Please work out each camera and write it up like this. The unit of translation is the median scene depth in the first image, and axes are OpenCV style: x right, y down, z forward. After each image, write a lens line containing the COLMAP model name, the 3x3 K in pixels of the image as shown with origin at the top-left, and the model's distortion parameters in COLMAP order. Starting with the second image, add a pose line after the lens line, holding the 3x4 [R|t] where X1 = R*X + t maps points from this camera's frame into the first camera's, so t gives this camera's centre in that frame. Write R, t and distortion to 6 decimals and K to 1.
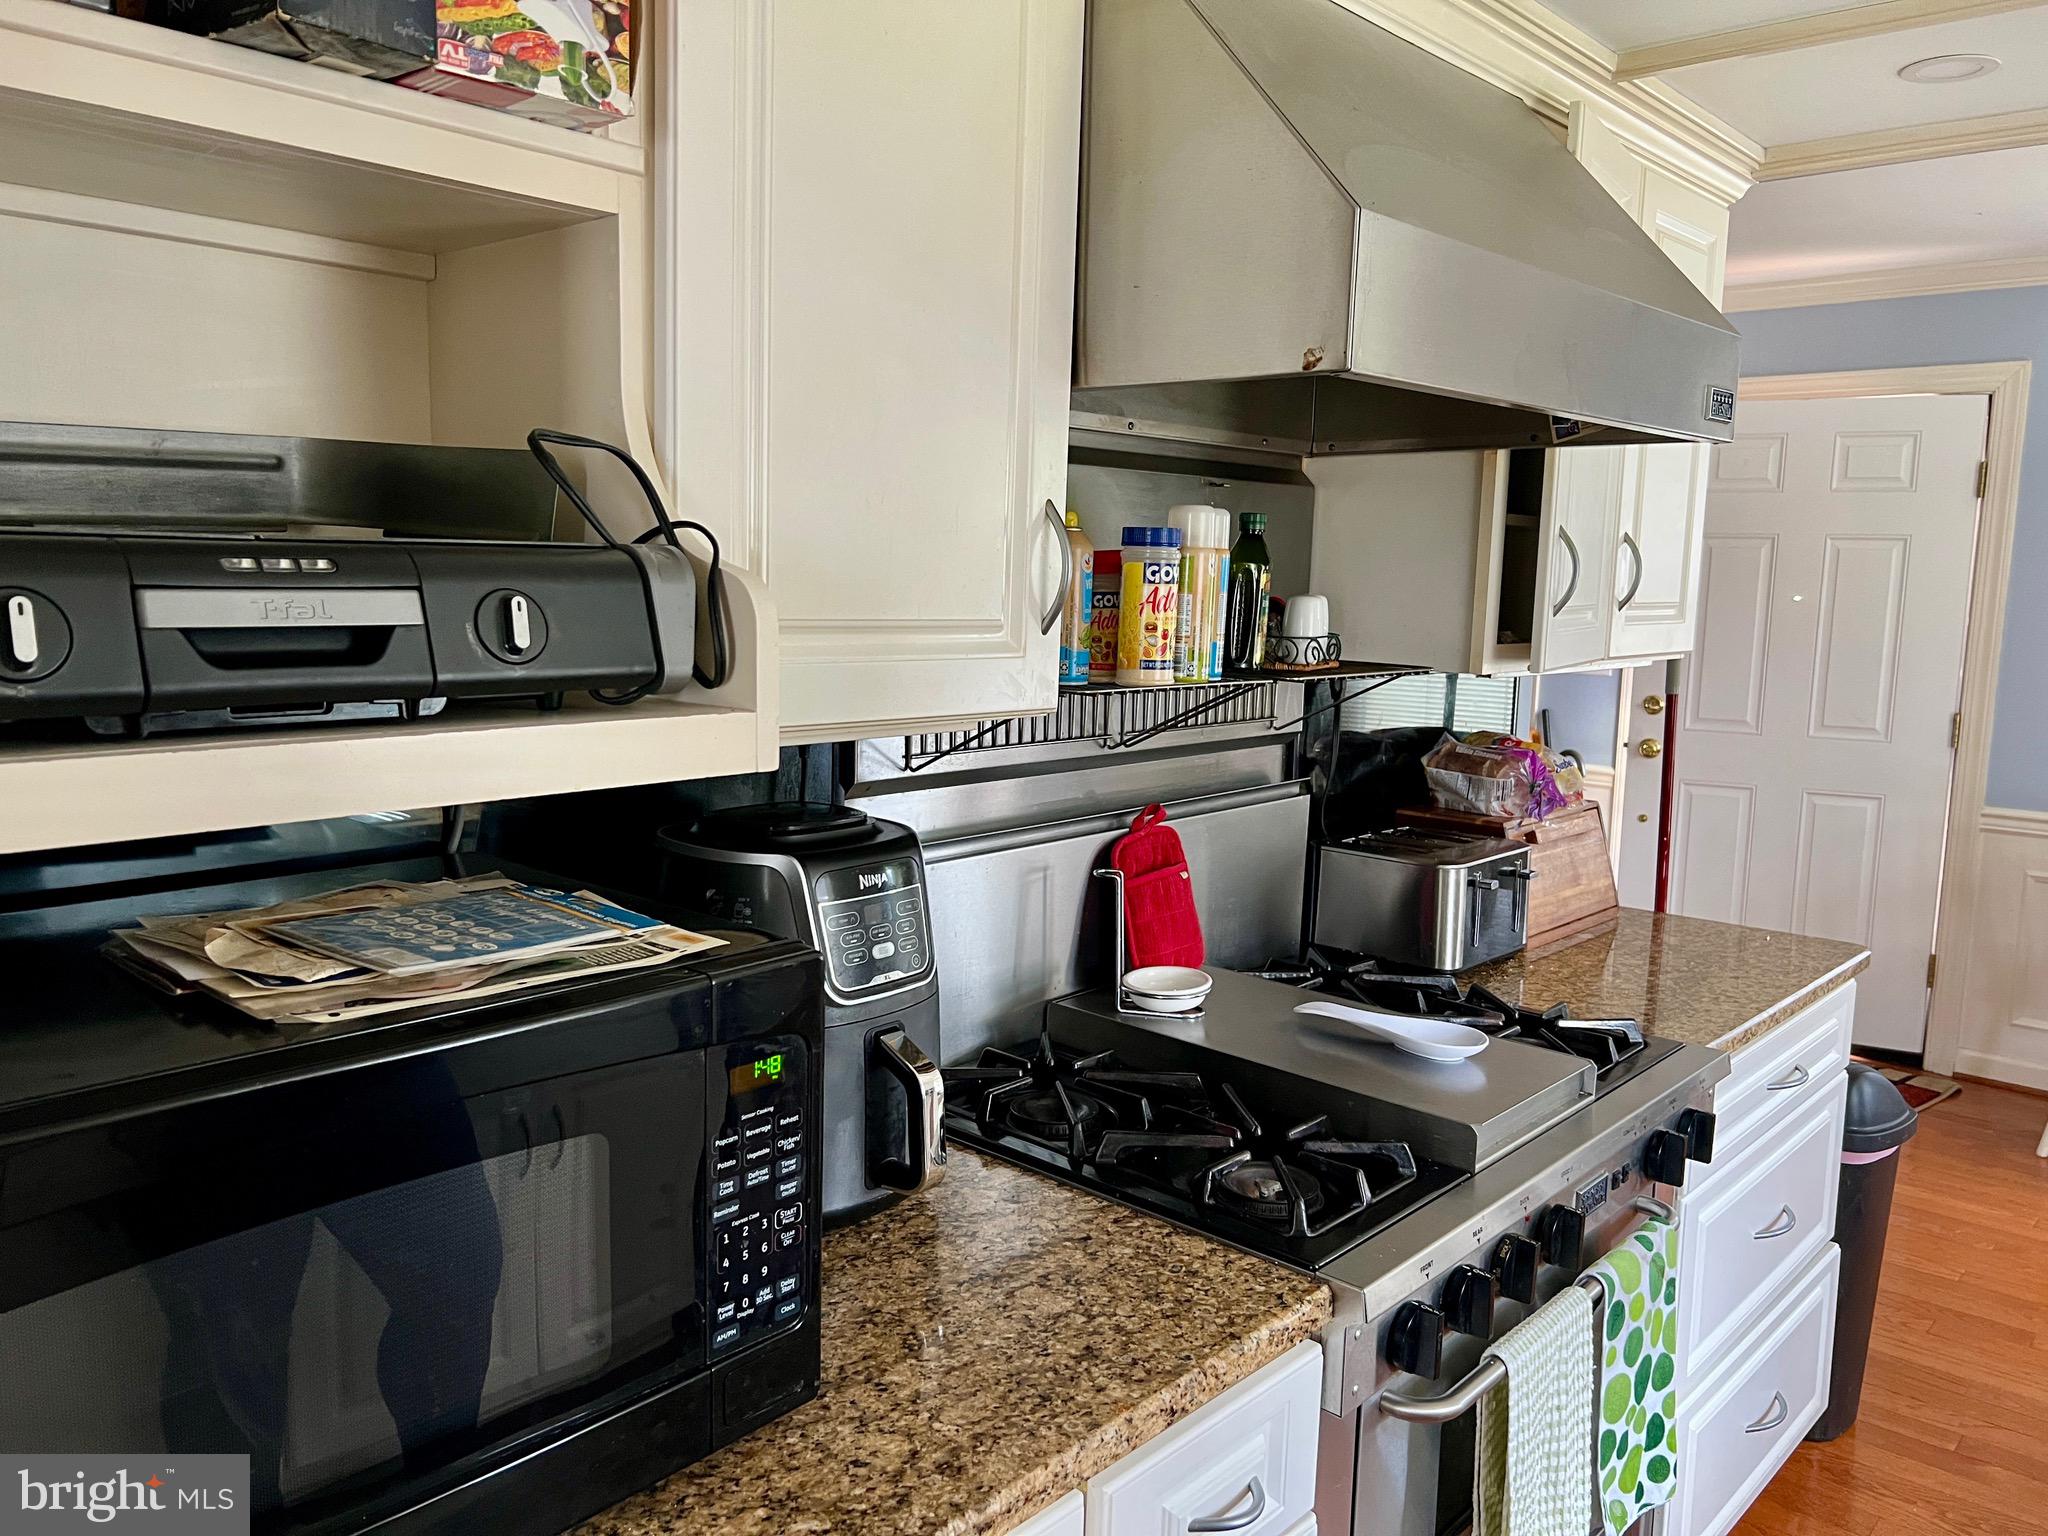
lens RADIAL K [[1539.4, 0, 1027.2], [0, 1539.4, 774.9], [0, 0, 1]] dist [0.077503, -0.086122]
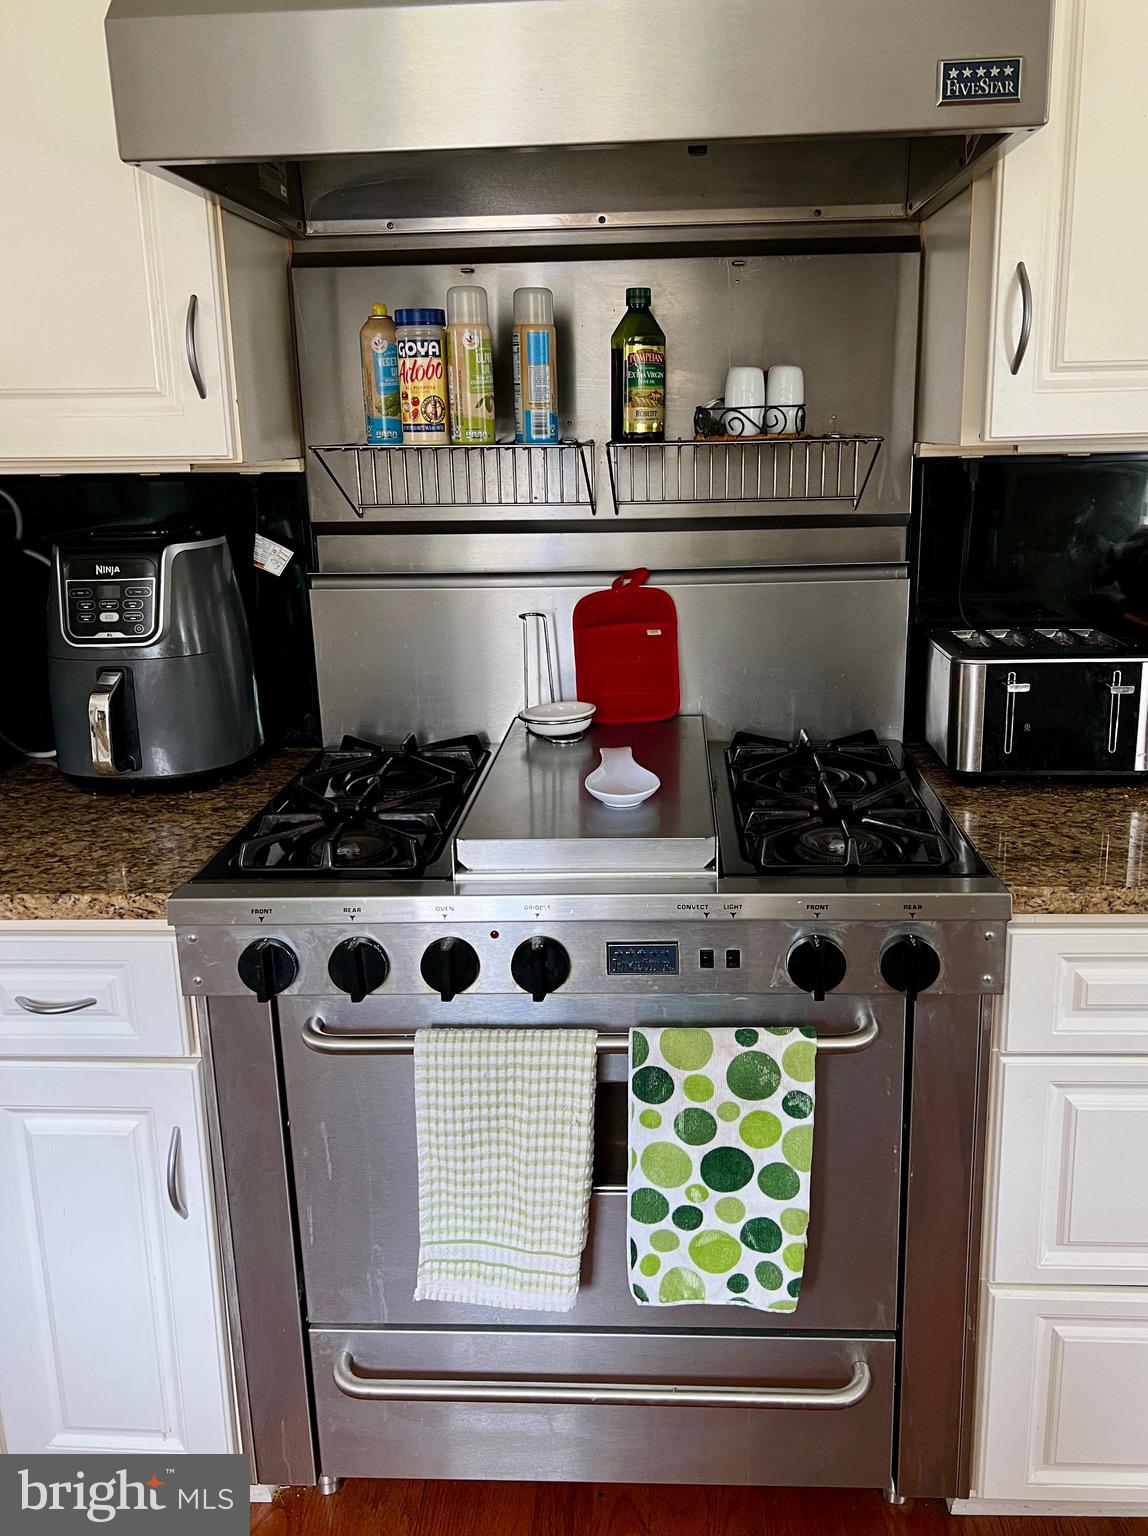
lens RADIAL K [[1154.6, 0, 573.2], [0, 1154.6, 713.1], [0, 0, 1]] dist [0.077503, -0.086122]
pose [[0.606680, 0.123114, -0.785355, 0.911996], [-0.064262, 0.992297, 0.105912, 0.046538], [0.792345, -0.013786, 0.609918, 0.544821]]
